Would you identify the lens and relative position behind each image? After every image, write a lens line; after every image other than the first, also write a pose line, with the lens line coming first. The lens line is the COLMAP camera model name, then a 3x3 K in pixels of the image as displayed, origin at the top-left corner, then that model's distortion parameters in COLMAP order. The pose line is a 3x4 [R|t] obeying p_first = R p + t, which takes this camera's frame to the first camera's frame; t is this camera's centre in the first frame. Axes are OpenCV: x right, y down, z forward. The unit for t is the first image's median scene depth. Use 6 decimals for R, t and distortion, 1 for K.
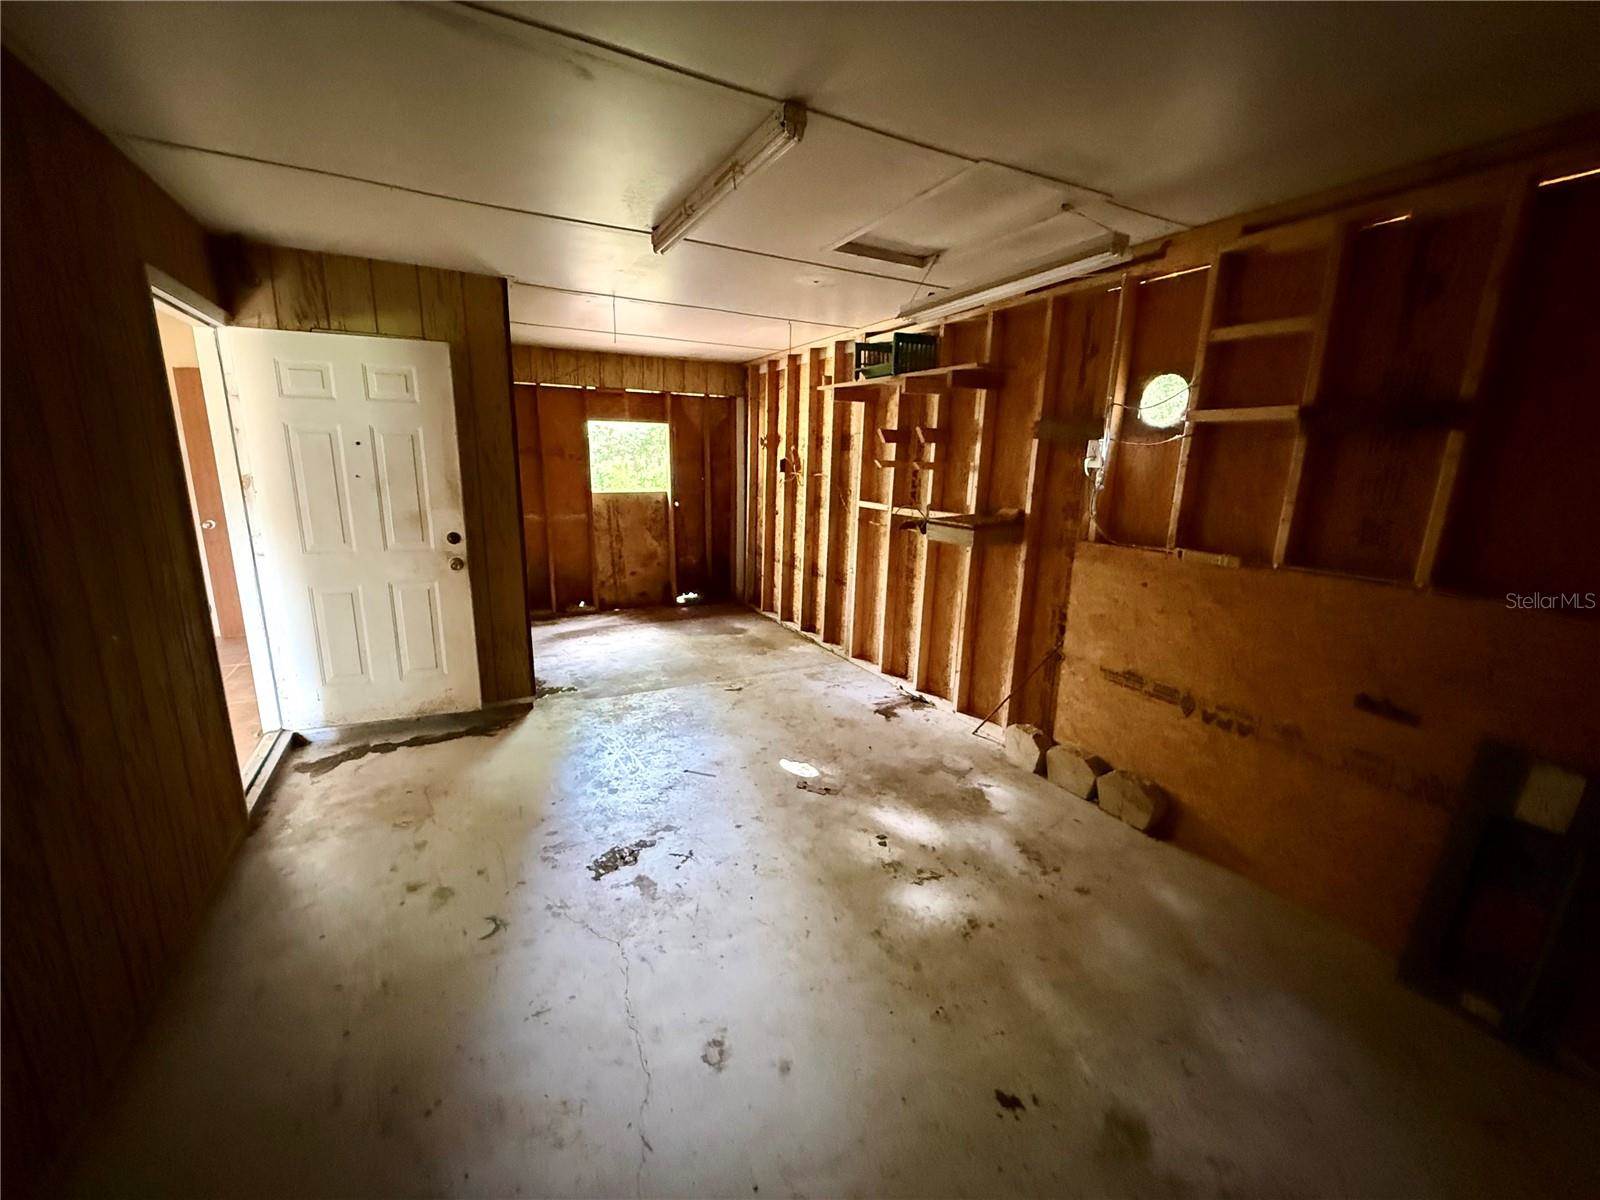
lens RADIAL K [[636.5, 0, 800.0], [0, 636.5, 600.2], [0, 0, 1]] dist [-0.000266, 0.000434]
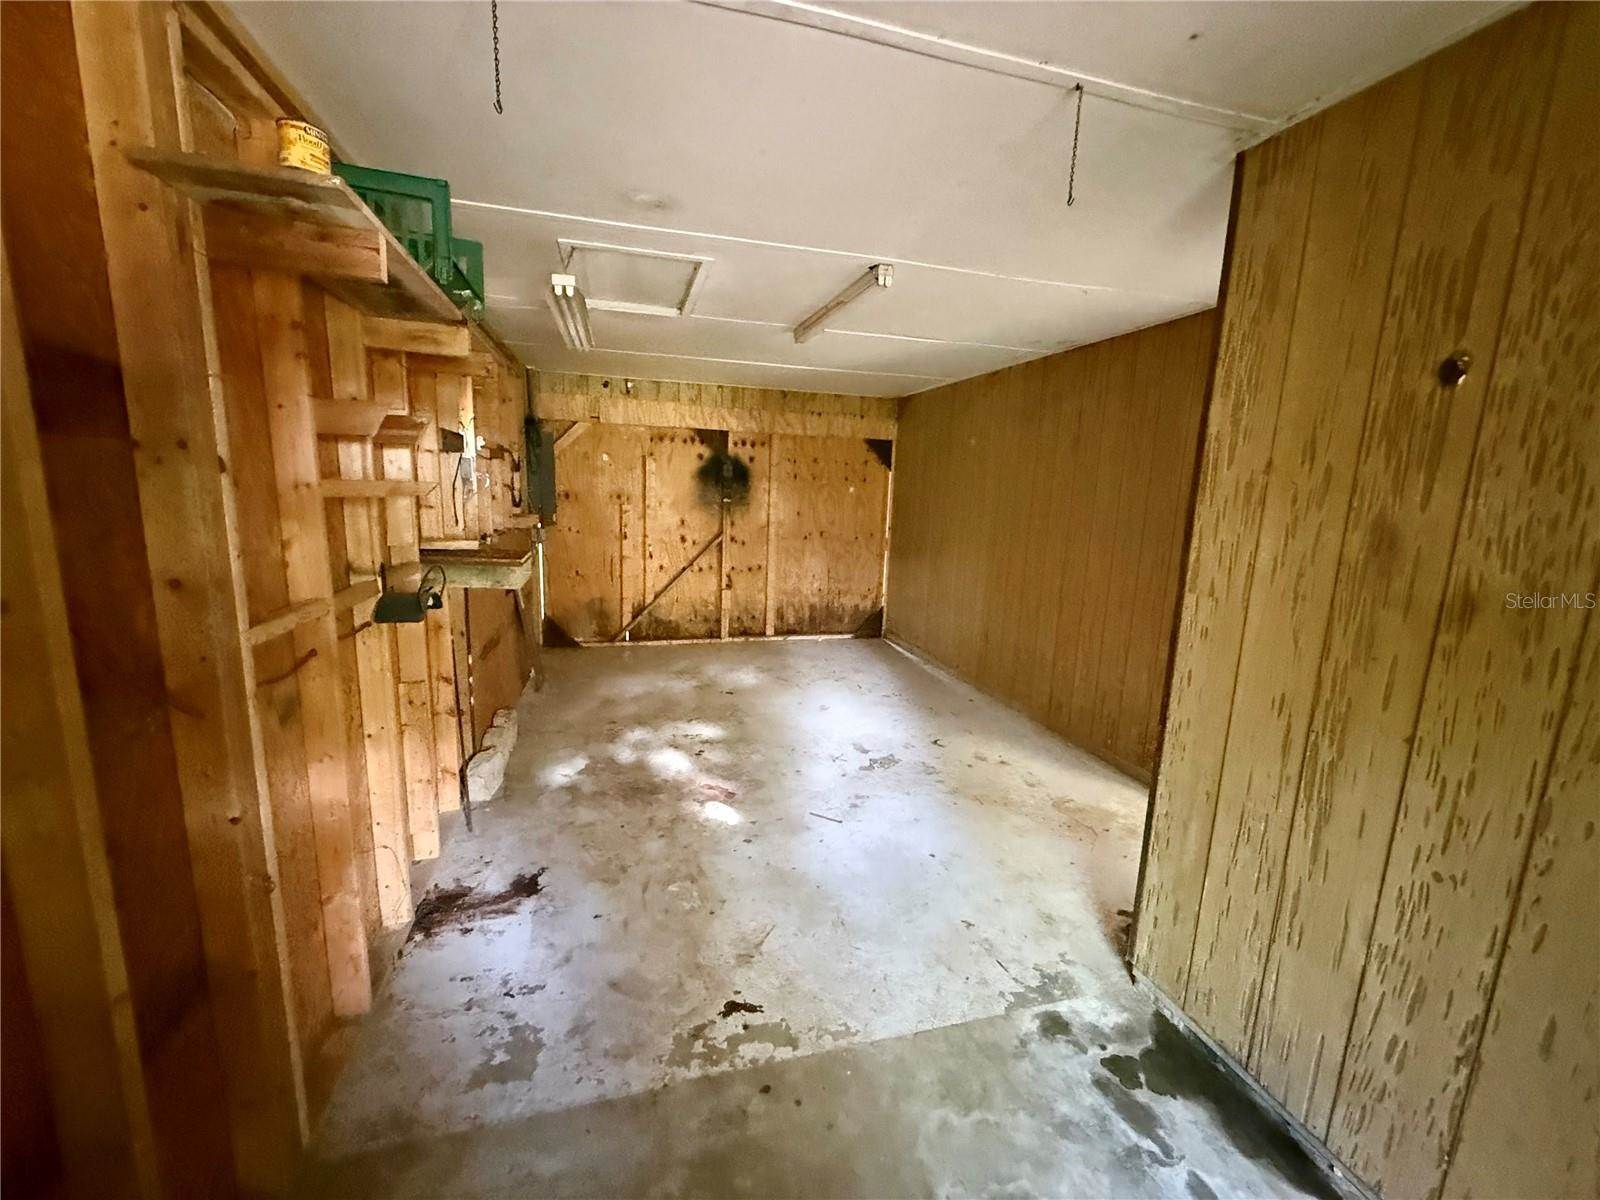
lens RADIAL K [[636.5, 0, 799.1], [0, 636.5, 597.5], [0, 0, 1]] dist [-0.000266, 0.000434]
pose [[-0.975814, -0.091064, 0.198734, -0.225670], [-0.007351, 0.922260, 0.386499, -0.328411], [-0.218481, 0.375690, -0.900624, 1.417859]]
